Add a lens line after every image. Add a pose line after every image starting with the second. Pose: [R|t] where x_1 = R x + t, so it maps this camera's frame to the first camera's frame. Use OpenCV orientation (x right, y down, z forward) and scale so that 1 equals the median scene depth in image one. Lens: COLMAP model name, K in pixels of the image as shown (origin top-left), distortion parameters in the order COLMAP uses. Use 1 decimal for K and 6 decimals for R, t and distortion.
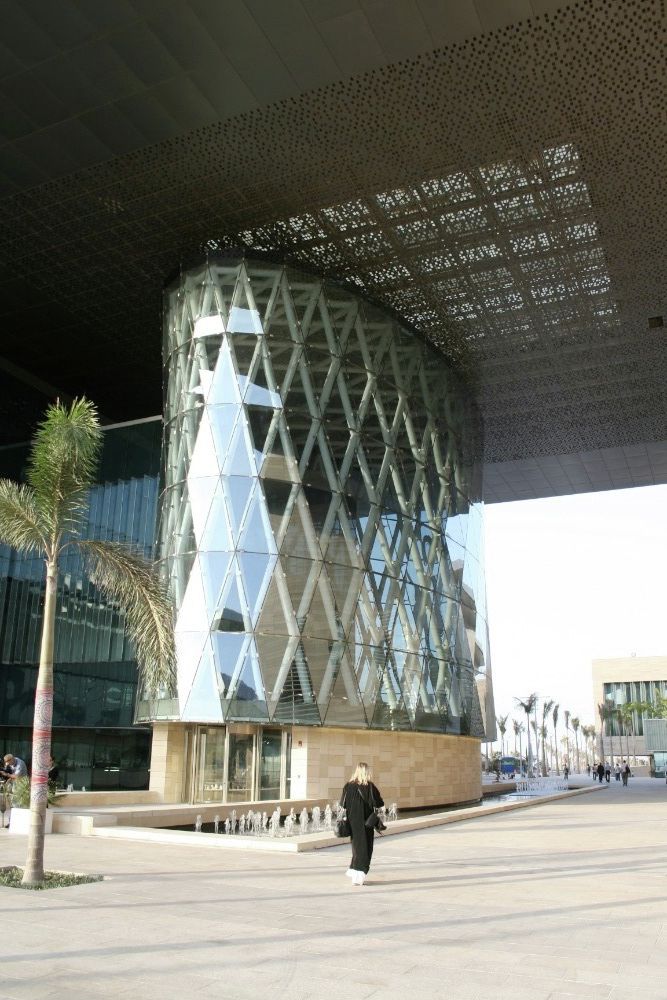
lens RADIAL K [[847.6, 0, 333.5], [0, 847.6, 500.0], [0, 0, 1]] dist [-0.158044, 0.103364]
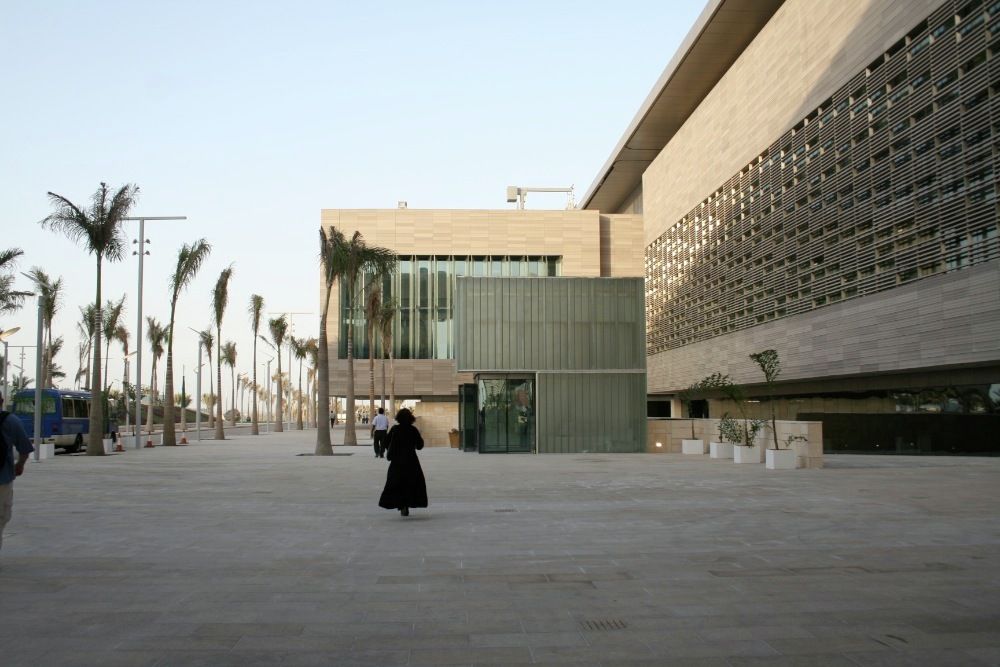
lens RADIAL K [[994.3, 0, 500.0], [0, 994.3, 333.5], [0, 0, 1]] dist [0.000088, -0.000330]
pose [[0.888115, 0.016692, 0.459319, 0.128404], [-0.123260, 0.971384, 0.203028, 0.125978], [-0.442786, -0.236928, 0.864758, 0.403581]]
